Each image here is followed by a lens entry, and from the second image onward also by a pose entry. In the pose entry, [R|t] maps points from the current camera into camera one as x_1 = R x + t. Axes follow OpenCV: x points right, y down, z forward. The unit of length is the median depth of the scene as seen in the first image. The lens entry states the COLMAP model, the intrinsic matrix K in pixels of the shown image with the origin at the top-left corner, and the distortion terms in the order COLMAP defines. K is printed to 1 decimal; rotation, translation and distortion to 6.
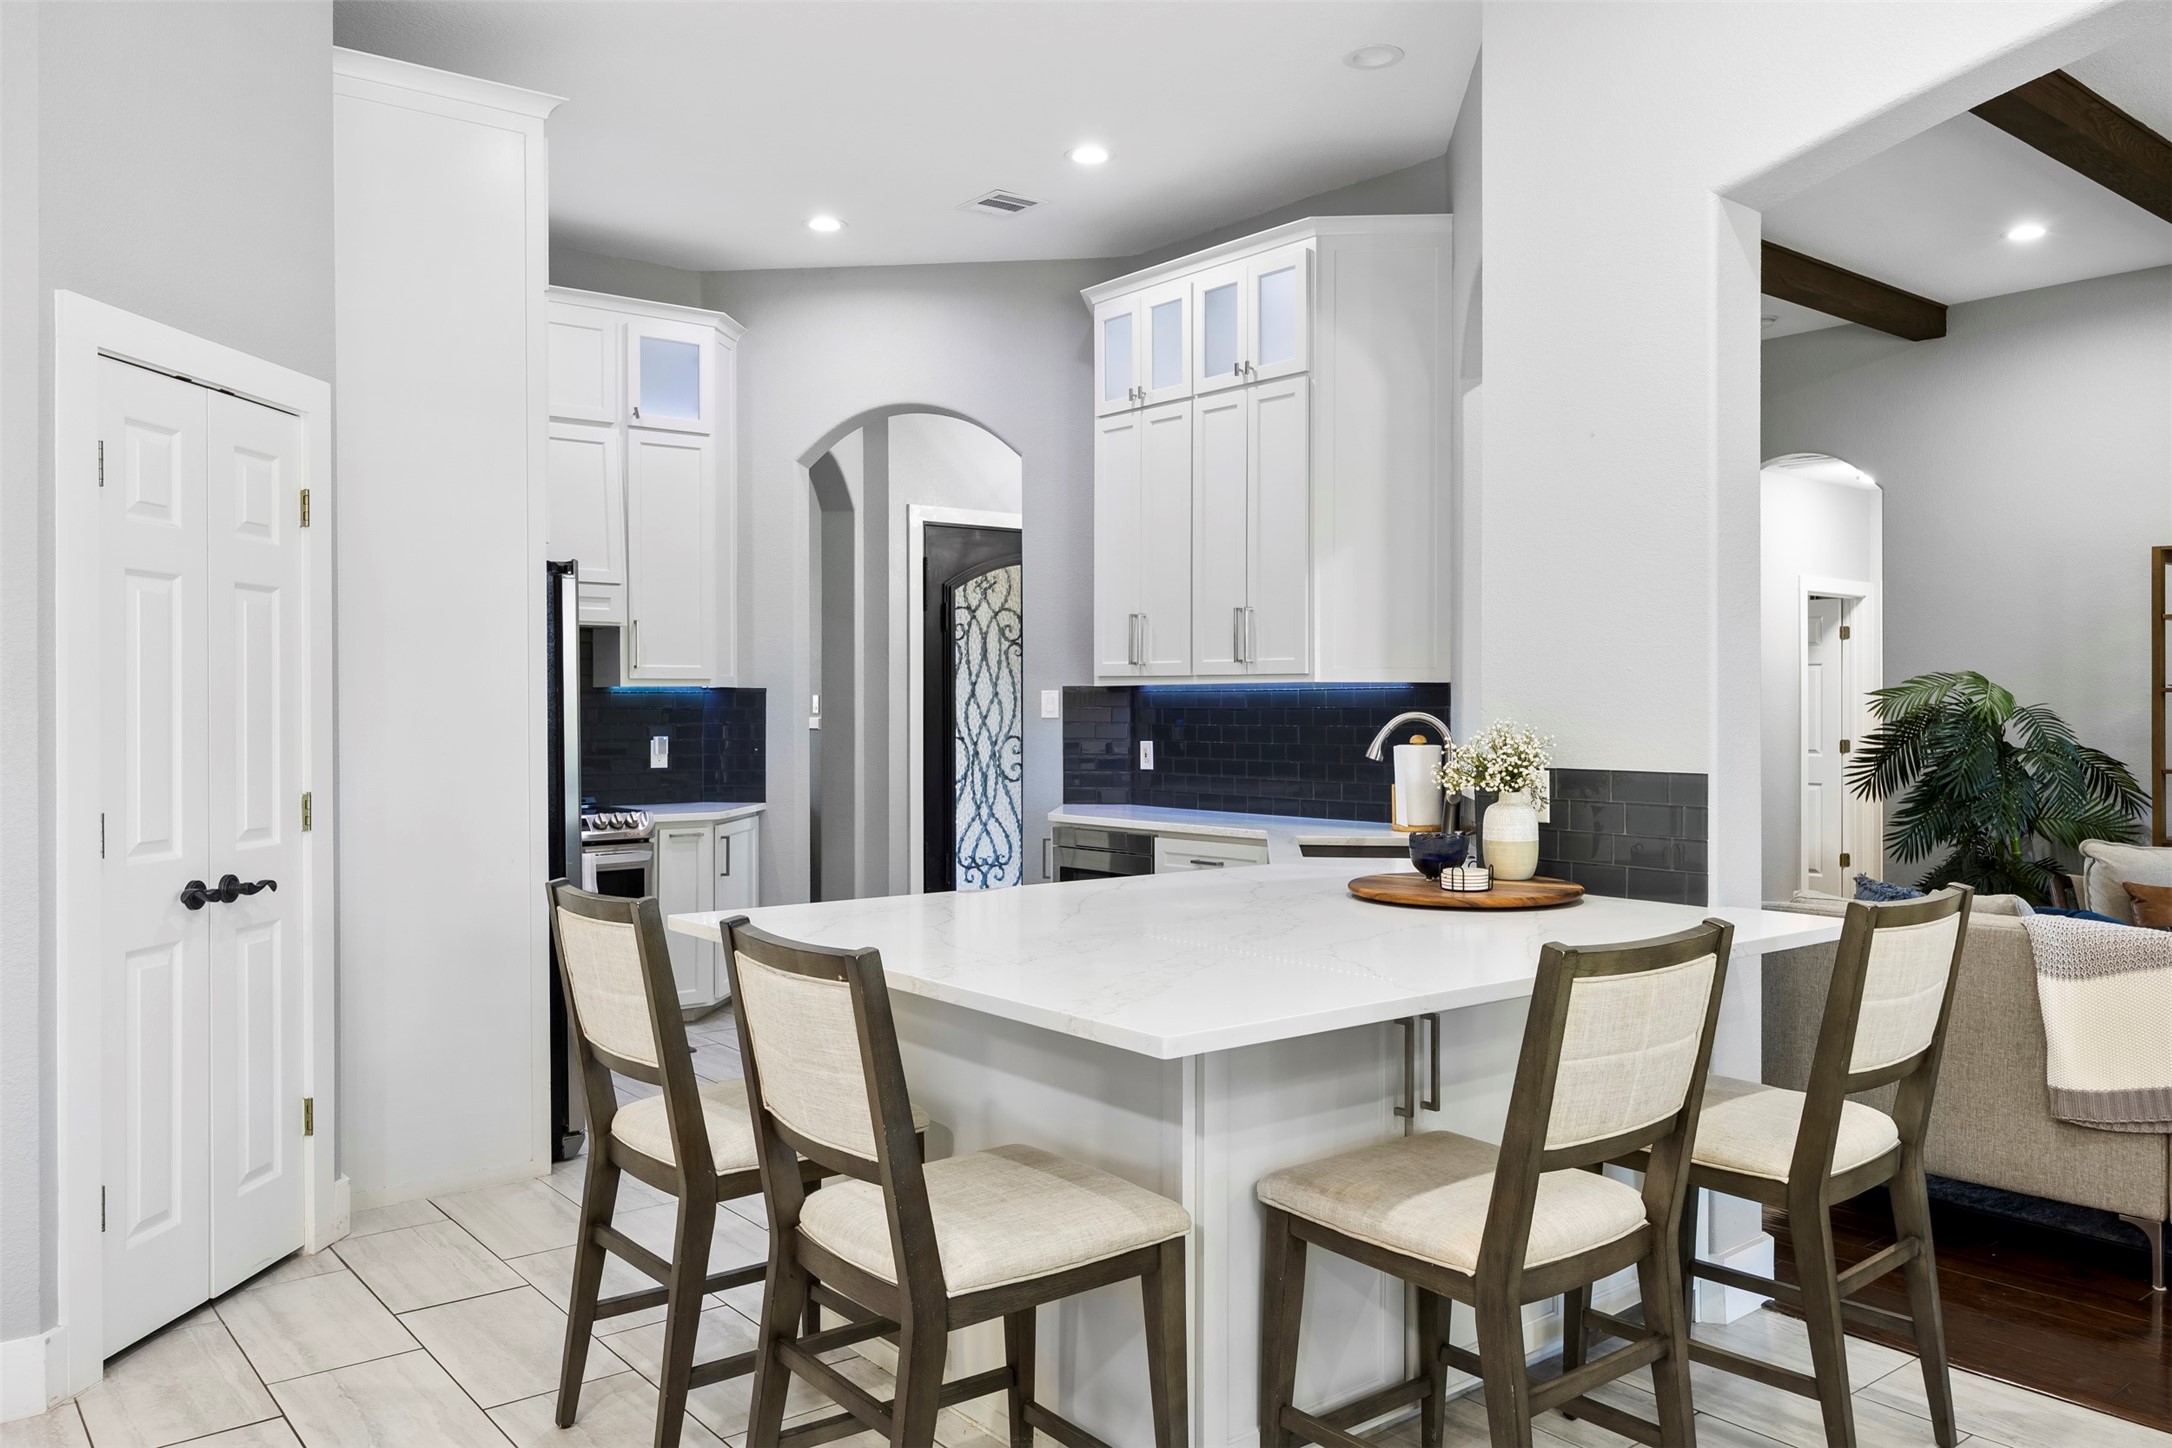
lens RADIAL K [[1613.3, 0, 1084.6], [0, 1613.3, 718.7], [0, 0, 1]] dist [0.000257, 0.004530]
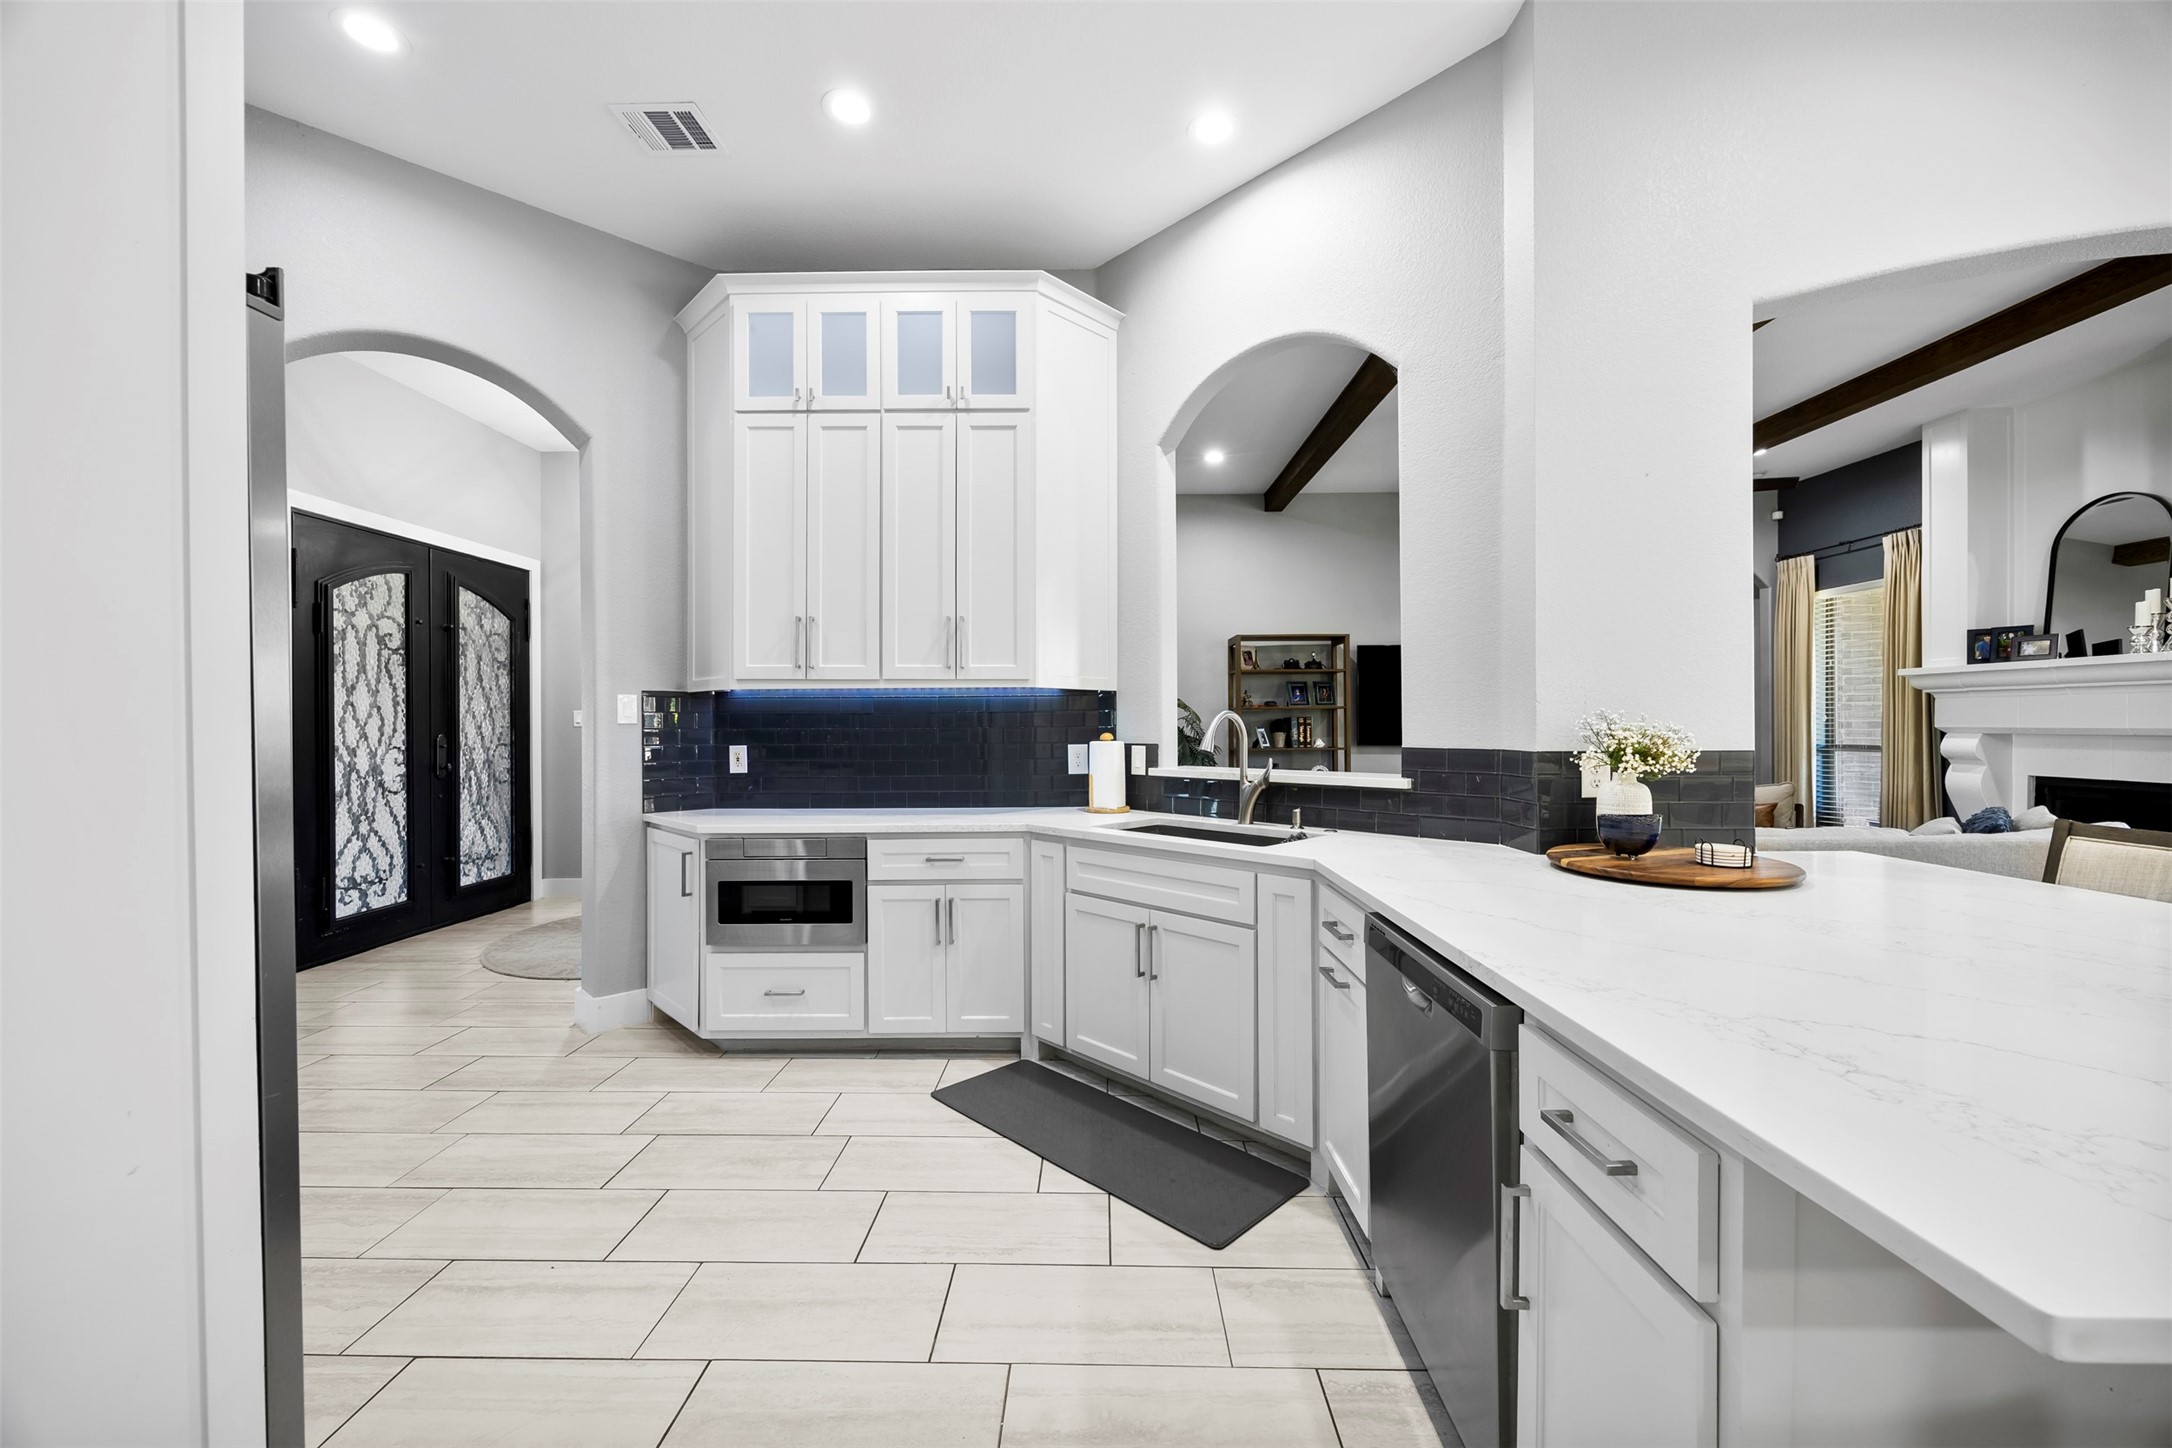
lens RADIAL K [[837.7, 0, 1087.2], [0, 837.7, 731.3], [0, 0, 1]] dist [0.000426, 0.000825]
pose [[0.639945, -0.008067, 0.768379, -0.233147], [0.010434, 0.999944, 0.001809, 0.006204], [-0.768350, 0.006860, 0.639993, 0.491030]]
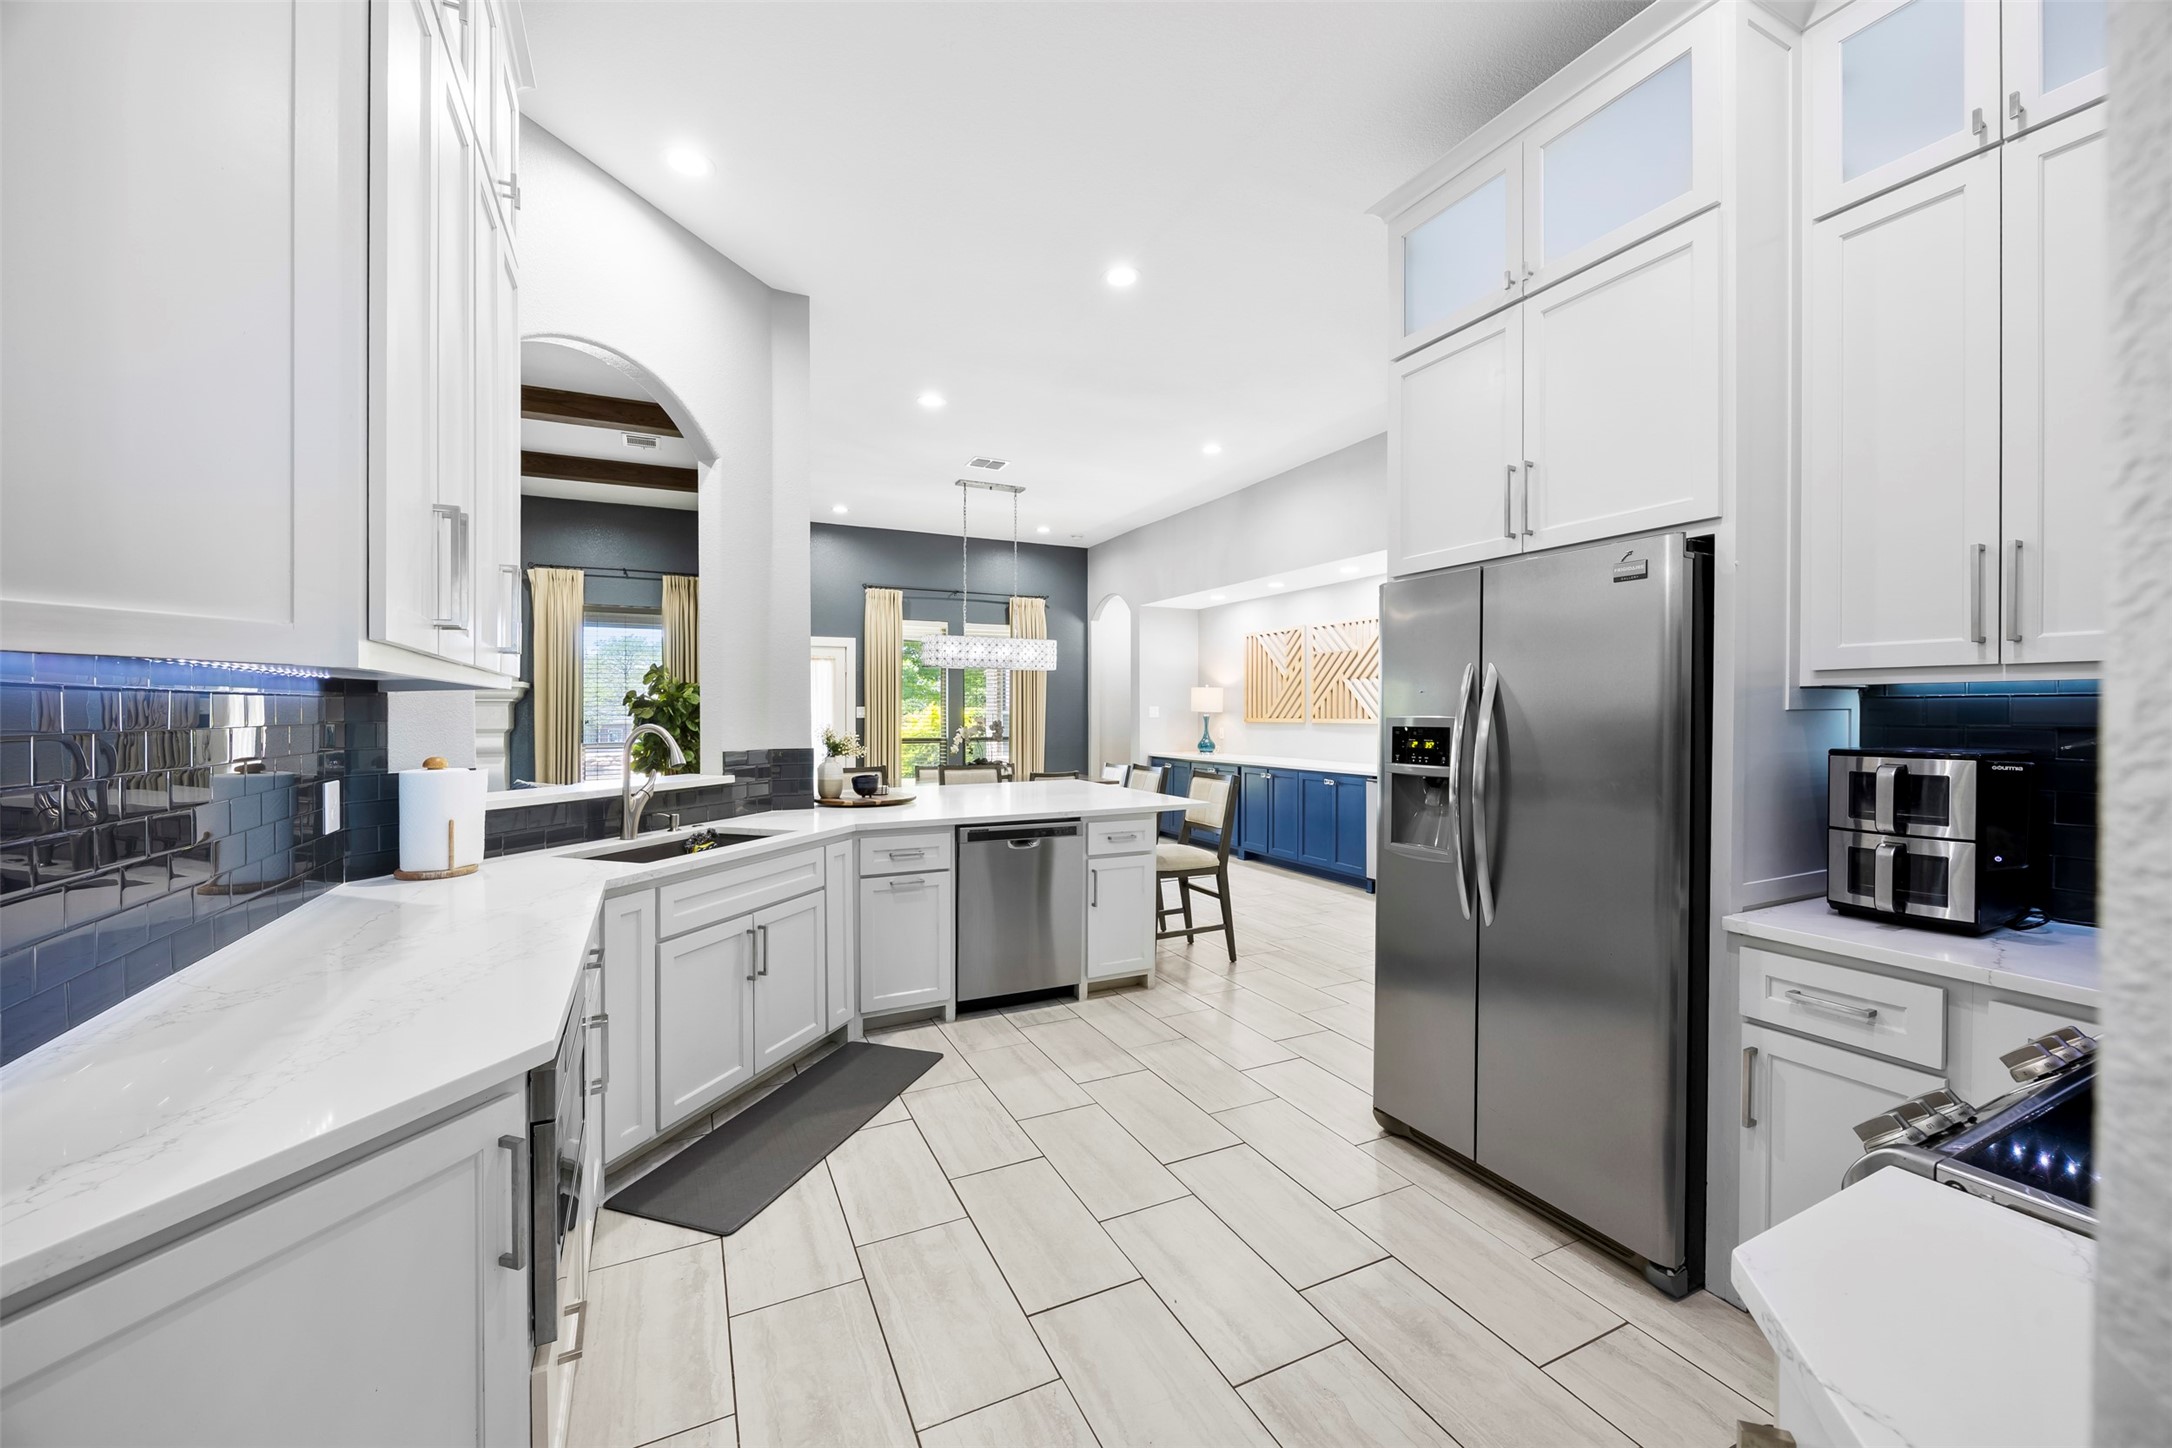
lens RADIAL K [[837.7, 0, 1076.9], [0, 837.7, 716.3], [0, 0, 1]] dist [0.000426, 0.000825]
pose [[-0.974487, 0.000052, 0.224446, -0.161712], [0.003125, 0.999906, 0.013335, -0.012194], [-0.224424, 0.013696, -0.974395, 1.098873]]
